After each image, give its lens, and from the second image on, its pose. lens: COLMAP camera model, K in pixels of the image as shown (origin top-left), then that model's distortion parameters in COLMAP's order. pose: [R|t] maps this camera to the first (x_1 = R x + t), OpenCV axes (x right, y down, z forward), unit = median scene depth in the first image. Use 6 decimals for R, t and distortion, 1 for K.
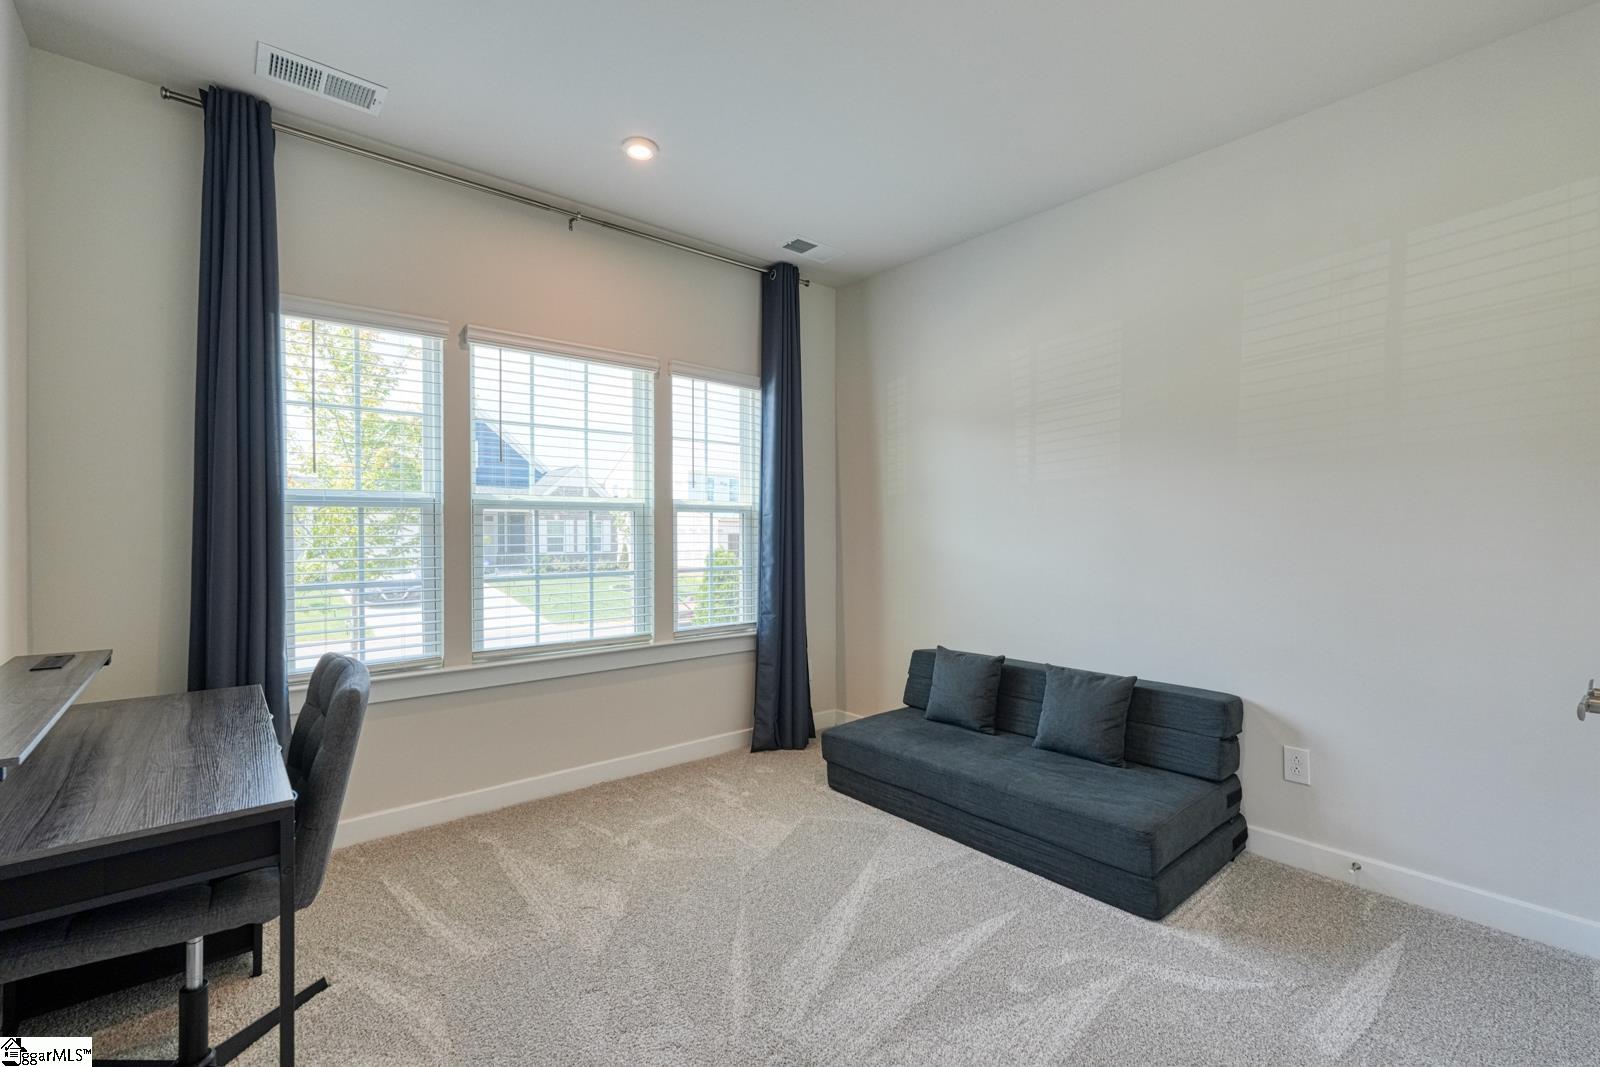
lens RADIAL K [[700.6, 0, 795.3], [0, 700.6, 509.3], [0, 0, 1]] dist [0.004254, -0.000550]
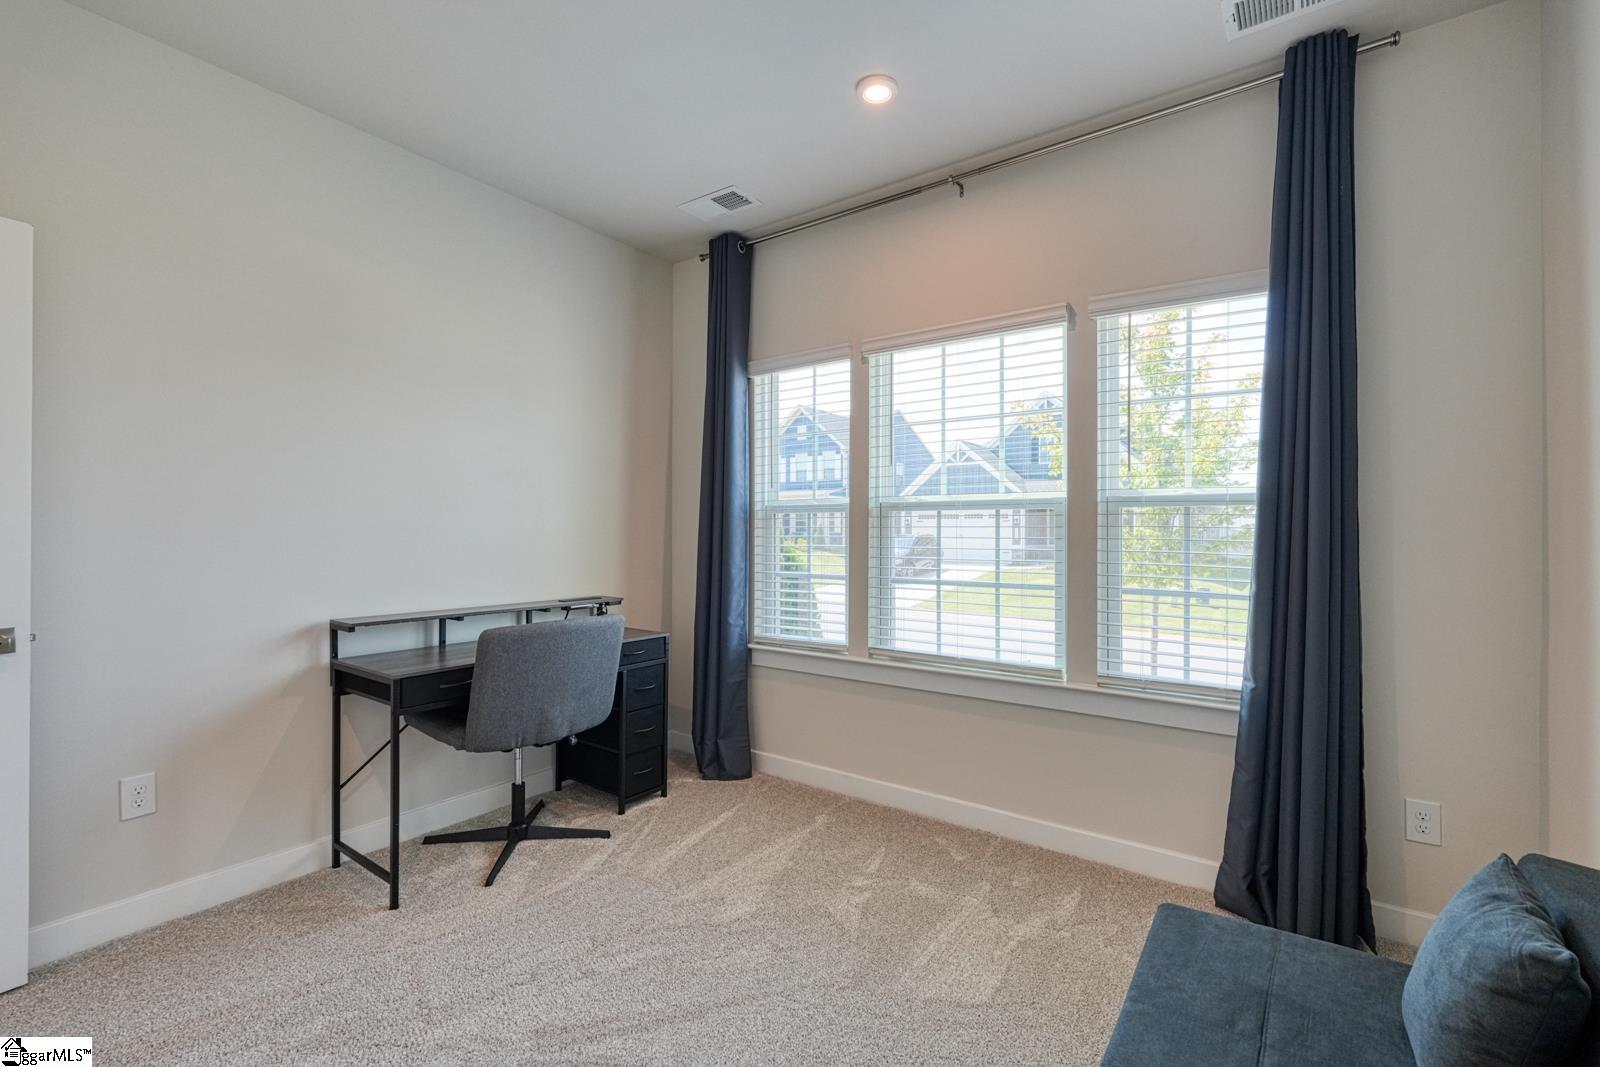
lens RADIAL K [[700.6, 0, 813.0], [0, 700.6, 526.3], [0, 0, 1]] dist [0.004254, -0.000550]
pose [[0.255297, -0.010659, -0.966804, 0.491773], [0.017736, 0.999823, -0.006340, 0.024552], [0.966700, -0.015529, 0.255441, 0.594660]]
